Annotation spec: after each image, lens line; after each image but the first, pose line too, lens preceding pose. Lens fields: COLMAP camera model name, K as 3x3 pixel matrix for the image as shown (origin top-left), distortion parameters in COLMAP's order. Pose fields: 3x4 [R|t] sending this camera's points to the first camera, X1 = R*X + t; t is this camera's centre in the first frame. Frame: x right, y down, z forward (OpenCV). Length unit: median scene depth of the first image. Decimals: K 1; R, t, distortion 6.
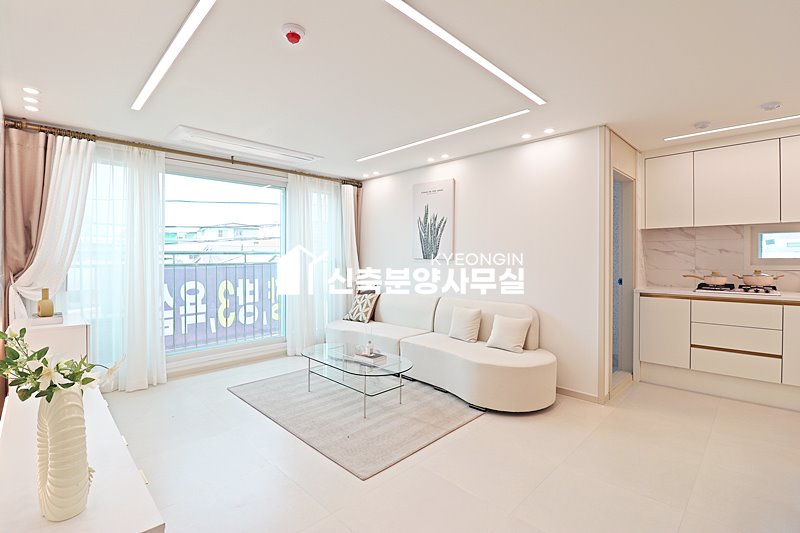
lens RADIAL K [[368.8, 0, 400.0], [0, 368.8, 266.5], [0, 0, 1]] dist [0.000495, -0.012582]
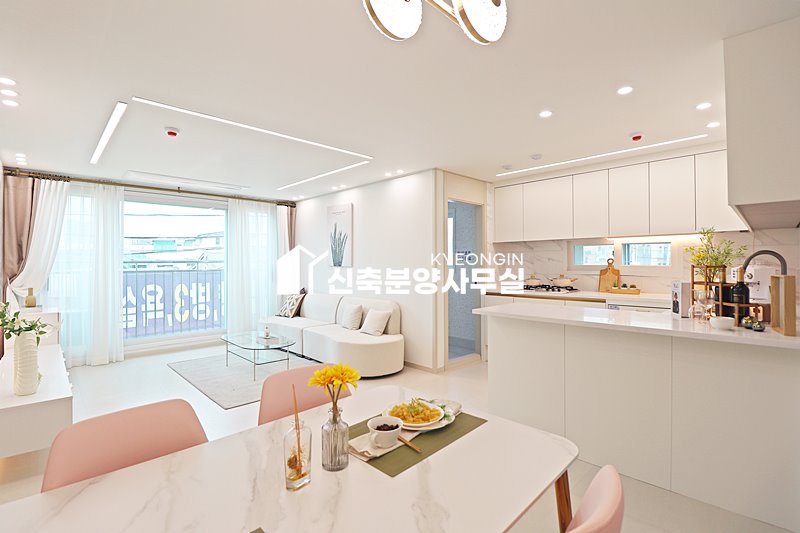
lens RADIAL K [[375.0, 0, 400.0], [0, 375.0, 266.5], [0, 0, 1]] dist [0.001546, -0.012526]
pose [[0.999898, -0.003004, -0.013981, 0.344080], [0.002784, 0.999872, -0.015771, 0.001549], [0.014026, 0.015730, 0.999778, -0.302283]]
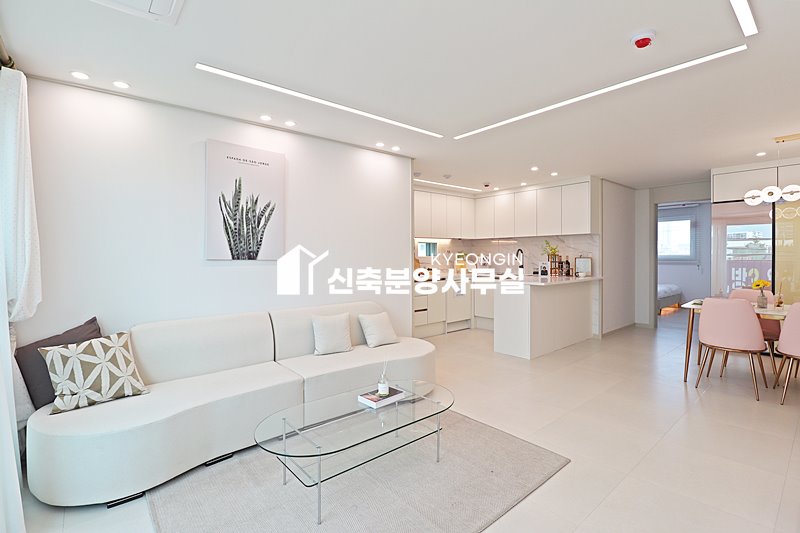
lens RADIAL K [[375.0, 0, 400.0], [0, 375.0, 266.5], [0, 0, 1]] dist [0.001546, -0.012526]
pose [[0.084645, -0.027444, 0.996033, -0.642746], [0.026743, 0.999323, 0.025262, -0.019790], [-0.996052, 0.024498, 0.085322, 0.728892]]
